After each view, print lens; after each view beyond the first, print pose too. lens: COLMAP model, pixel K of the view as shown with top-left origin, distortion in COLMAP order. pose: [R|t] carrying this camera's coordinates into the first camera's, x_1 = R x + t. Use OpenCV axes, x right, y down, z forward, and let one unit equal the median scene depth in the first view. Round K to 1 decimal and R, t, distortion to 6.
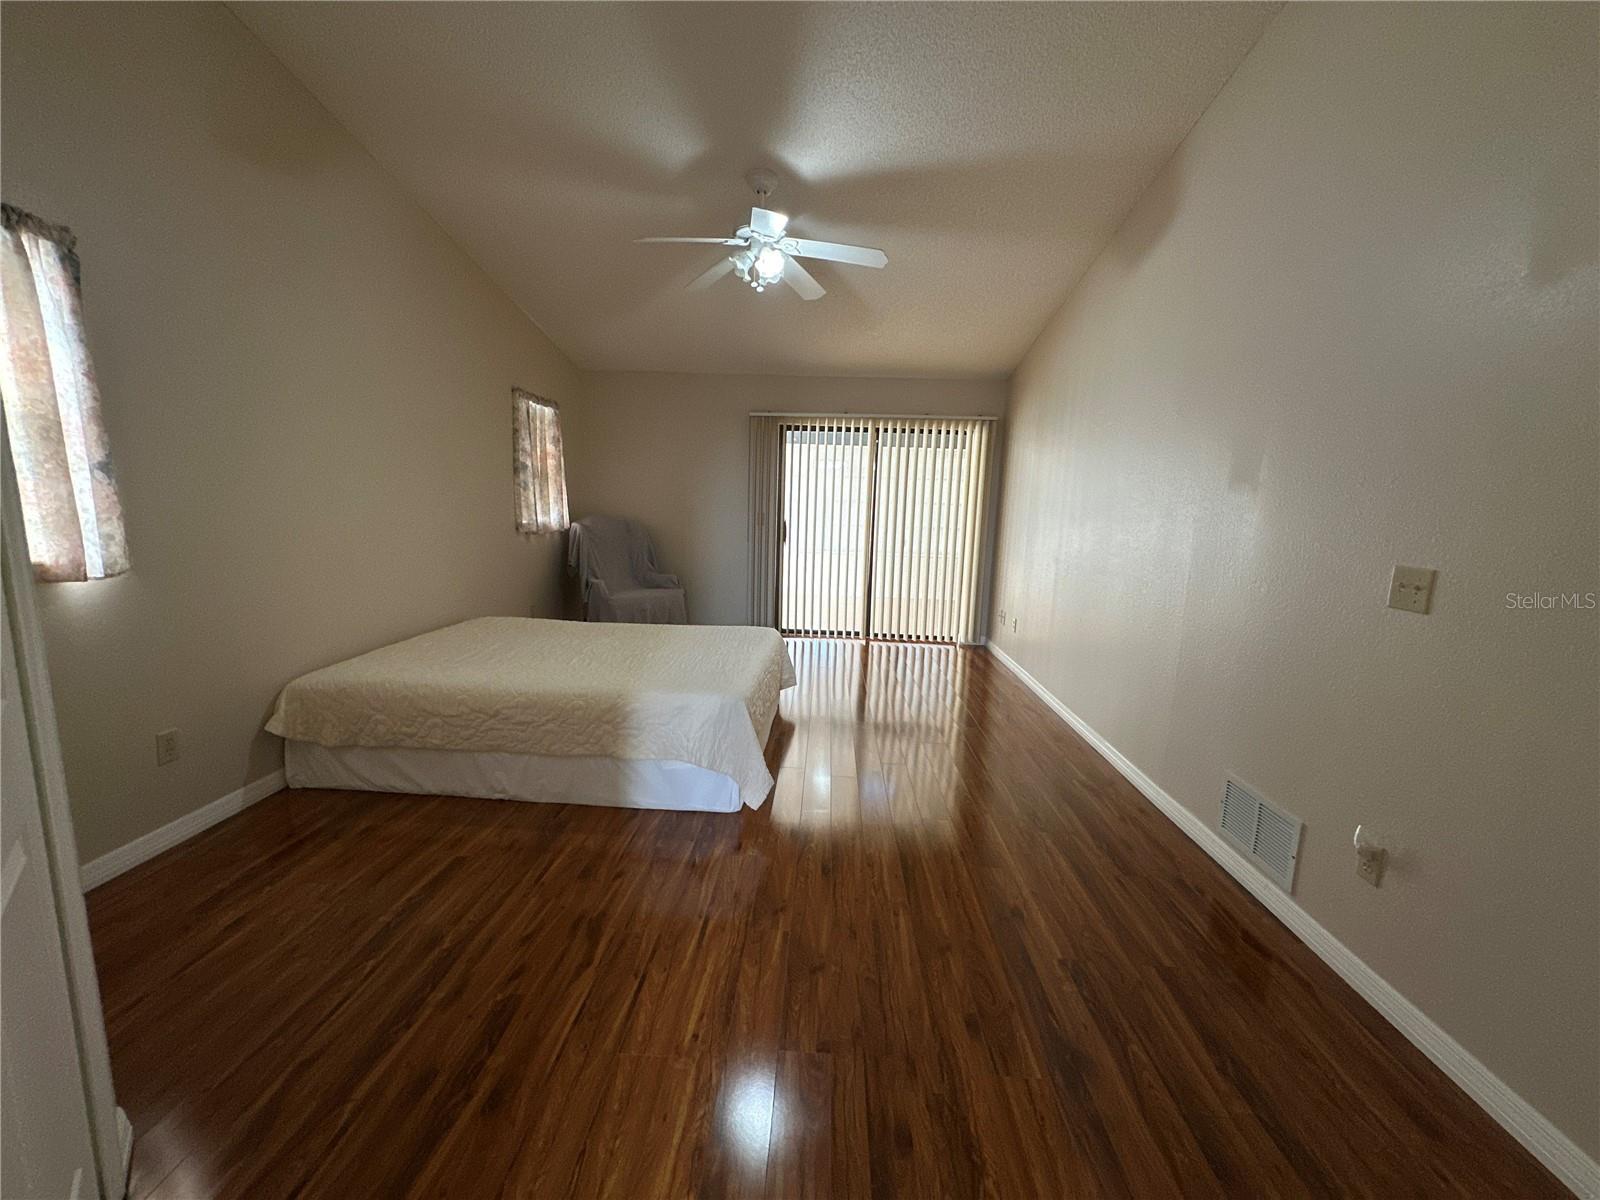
lens RADIAL K [[642.0, 0, 799.4], [0, 642.0, 602.3], [0, 0, 1]] dist [0.013437, -0.000578]
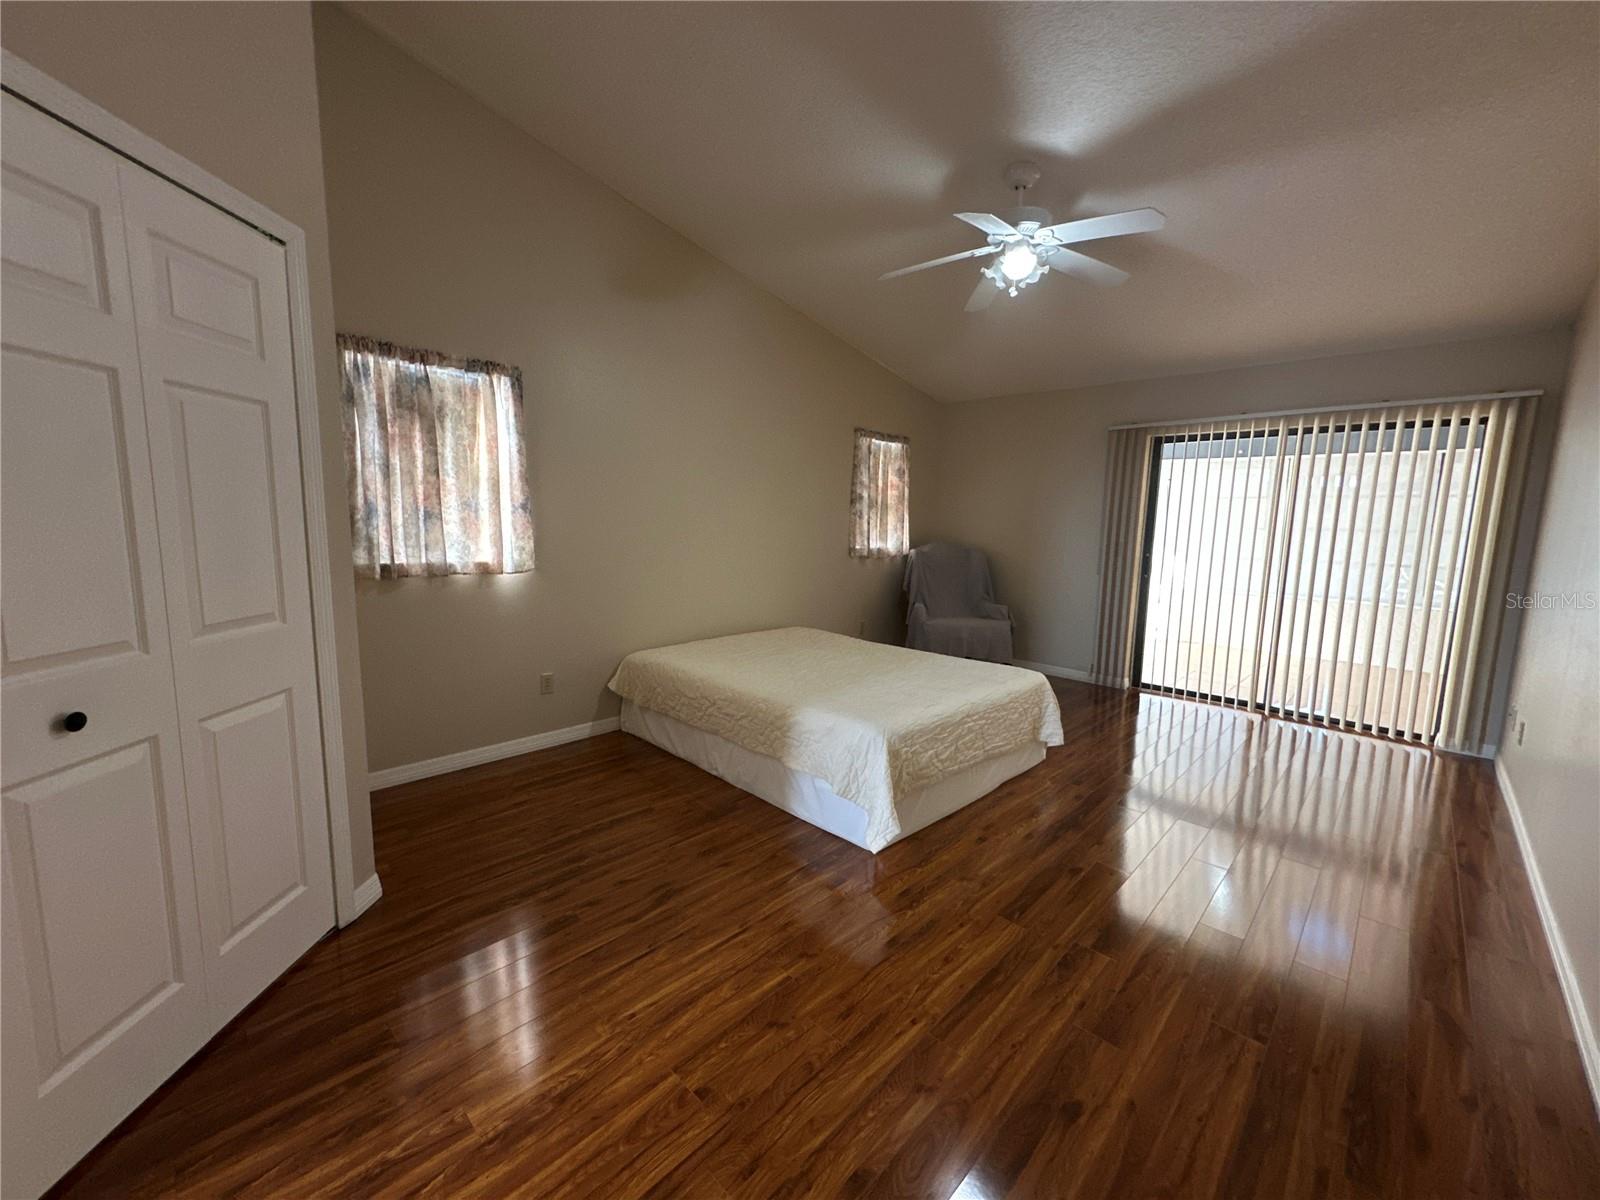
lens RADIAL K [[642.0, 0, 797.0], [0, 642.0, 600.9], [0, 0, 1]] dist [0.013437, -0.000578]
pose [[0.750476, 0.072307, -0.656931, 0.396840], [-0.103887, 0.994546, -0.009213, -0.019573], [0.652682, 0.075161, 0.753894, 0.177746]]
